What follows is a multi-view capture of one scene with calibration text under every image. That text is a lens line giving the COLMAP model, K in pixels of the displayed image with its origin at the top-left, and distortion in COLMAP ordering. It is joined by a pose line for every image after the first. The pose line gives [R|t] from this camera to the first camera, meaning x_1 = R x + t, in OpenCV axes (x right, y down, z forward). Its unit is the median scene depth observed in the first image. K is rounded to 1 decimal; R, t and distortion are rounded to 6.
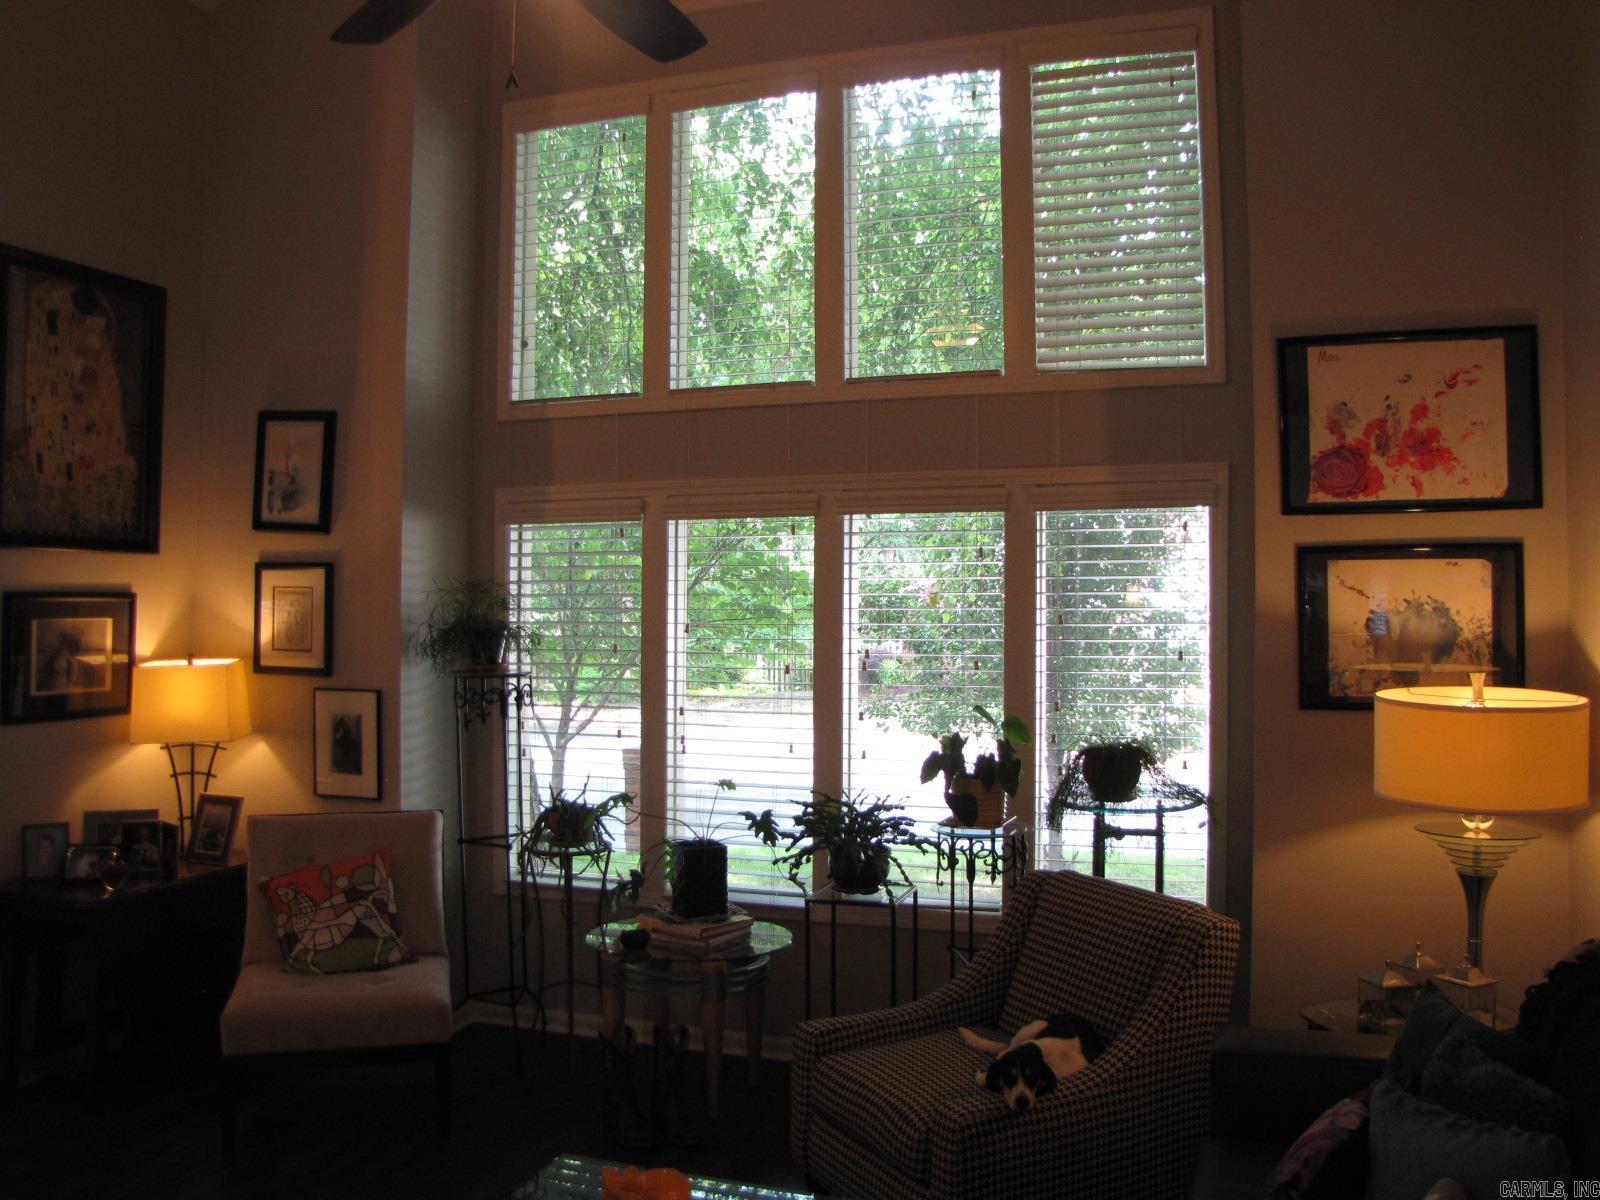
lens RADIAL K [[1362.4, 0, 811.6], [0, 1362.4, 589.1], [0, 0, 1]] dist [-0.183321, 0.161567]
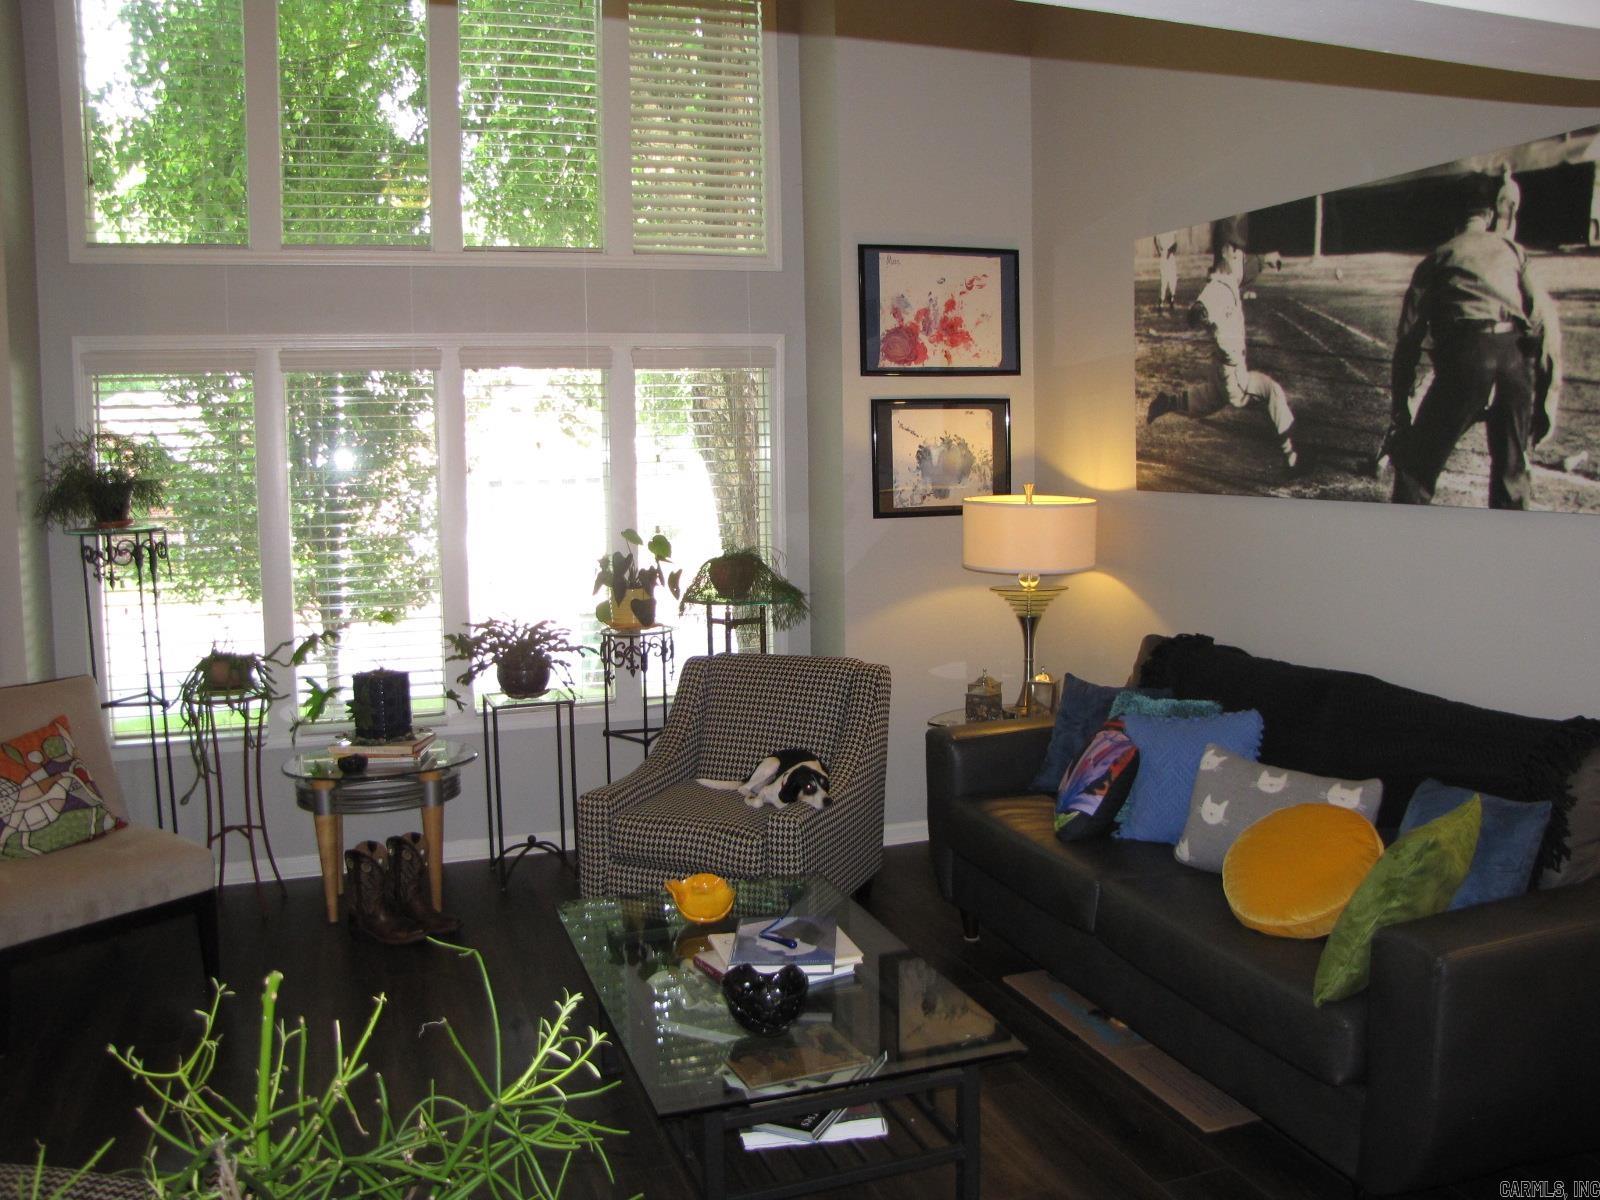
lens RADIAL K [[1362.4, 0, 835.0], [0, 1362.4, 573.2], [0, 0, 1]] dist [-0.183321, 0.161567]
pose [[0.773393, -0.066973, 0.630379, -0.545224], [0.011209, 0.995693, 0.092033, 0.016538], [-0.633828, -0.064112, 0.770813, -0.056928]]
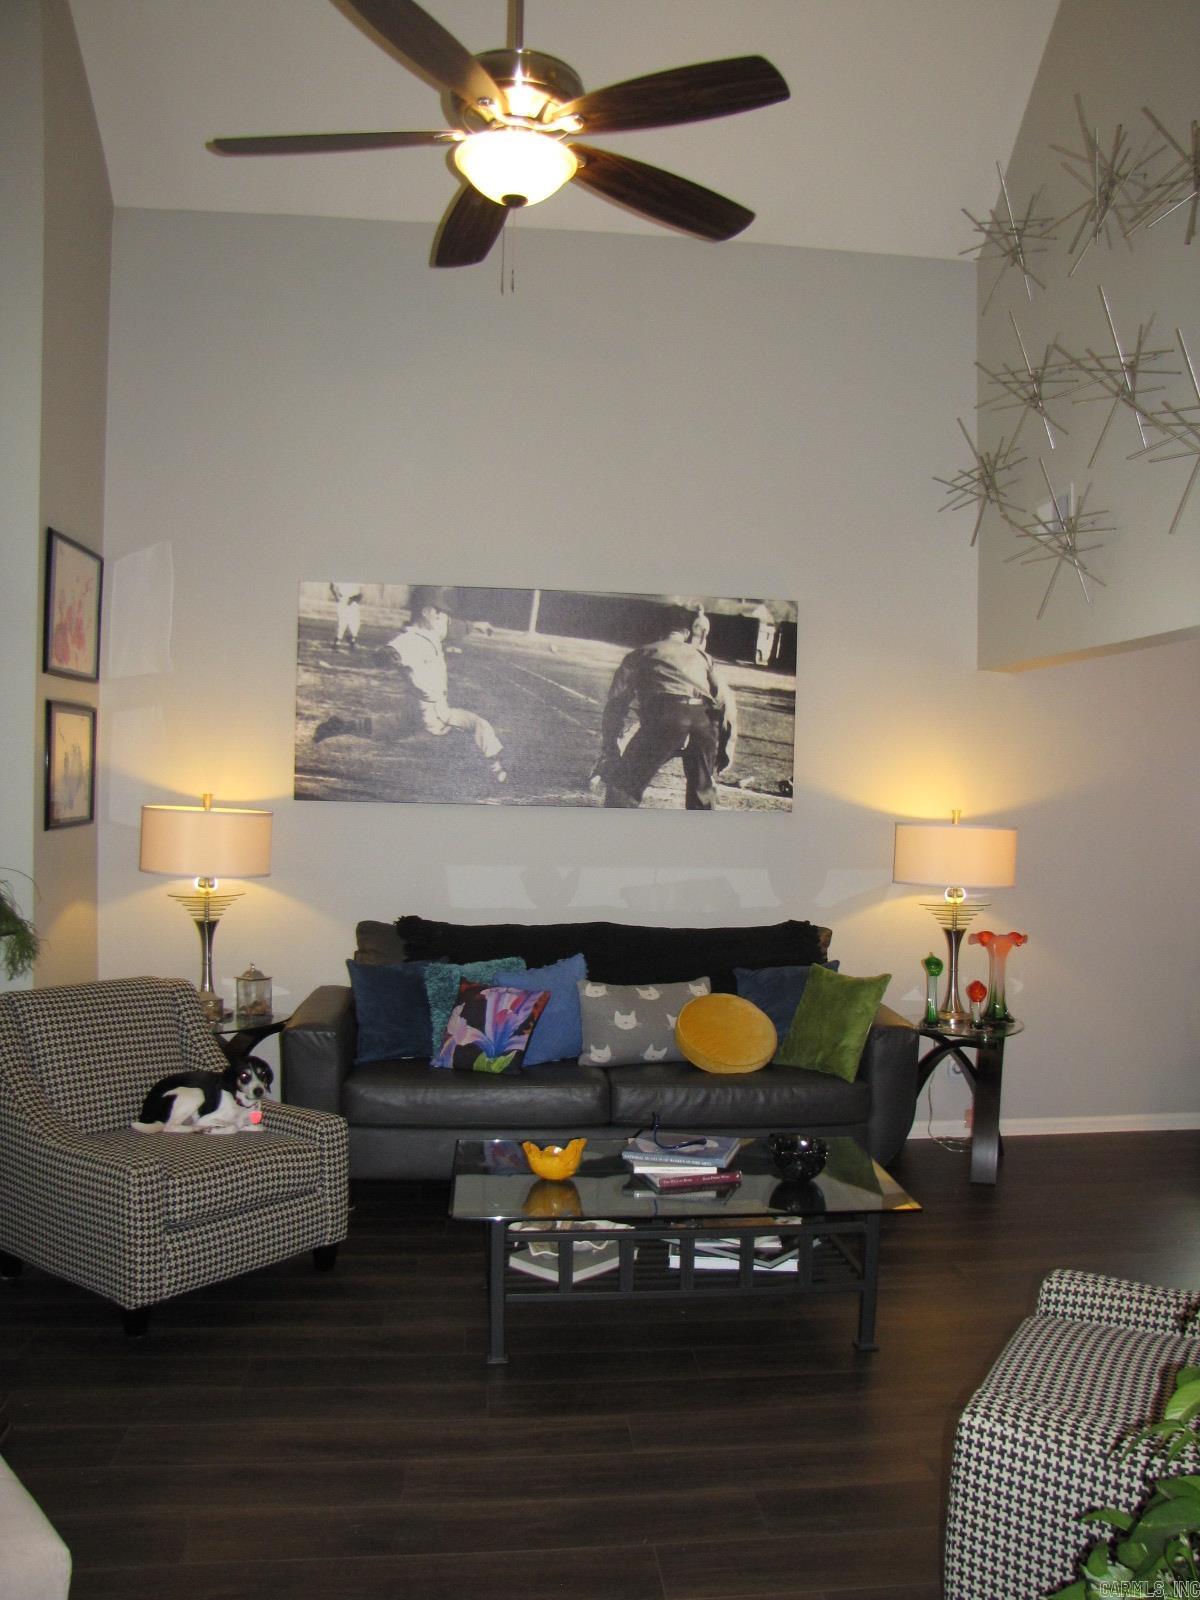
lens RADIAL K [[1362.4, 0, 661.5], [0, 1362.4, 838.9], [0, 0, 1]] dist [-0.183321, 0.161567]
pose [[-0.448477, -0.044336, 0.892694, -0.973728], [-0.026087, 0.998993, 0.036510, 0.037033], [-0.893413, -0.006914, -0.449182, 1.028549]]
